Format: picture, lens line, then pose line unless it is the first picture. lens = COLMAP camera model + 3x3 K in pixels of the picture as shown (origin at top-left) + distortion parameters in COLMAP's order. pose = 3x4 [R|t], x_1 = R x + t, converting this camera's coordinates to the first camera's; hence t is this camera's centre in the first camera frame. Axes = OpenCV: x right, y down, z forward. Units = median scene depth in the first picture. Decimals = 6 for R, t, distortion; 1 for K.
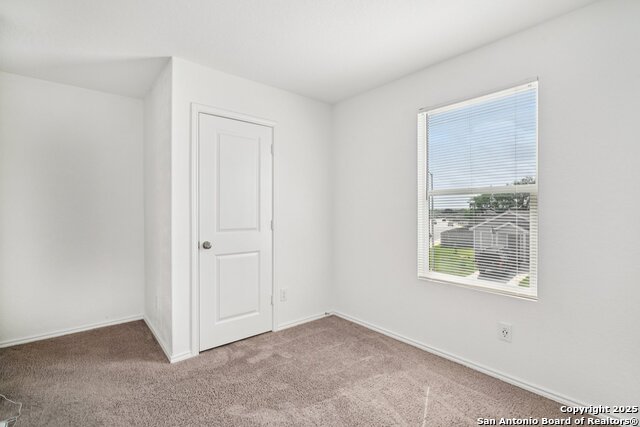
lens RADIAL K [[290.6, 0, 317.5], [0, 290.6, 211.6], [0, 0, 1]] dist [-0.012773, 0.001611]
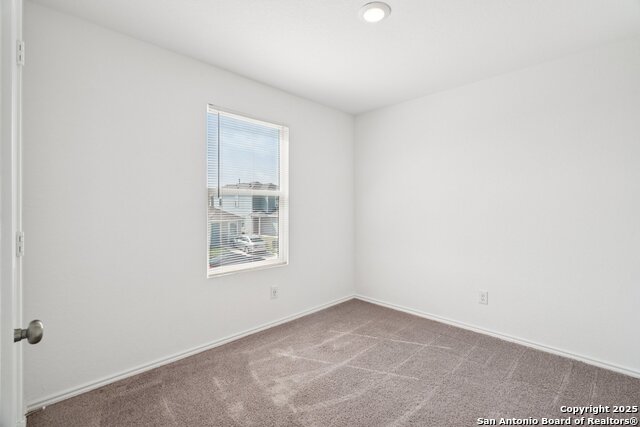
lens RADIAL K [[290.6, 0, 320.3], [0, 290.6, 210.9], [0, 0, 1]] dist [-0.012773, 0.001611]
pose [[-0.118245, -0.007257, 0.992958, -0.640223], [-0.013549, 0.999892, 0.005695, -0.000909], [-0.992892, -0.012781, -0.118331, 0.742017]]
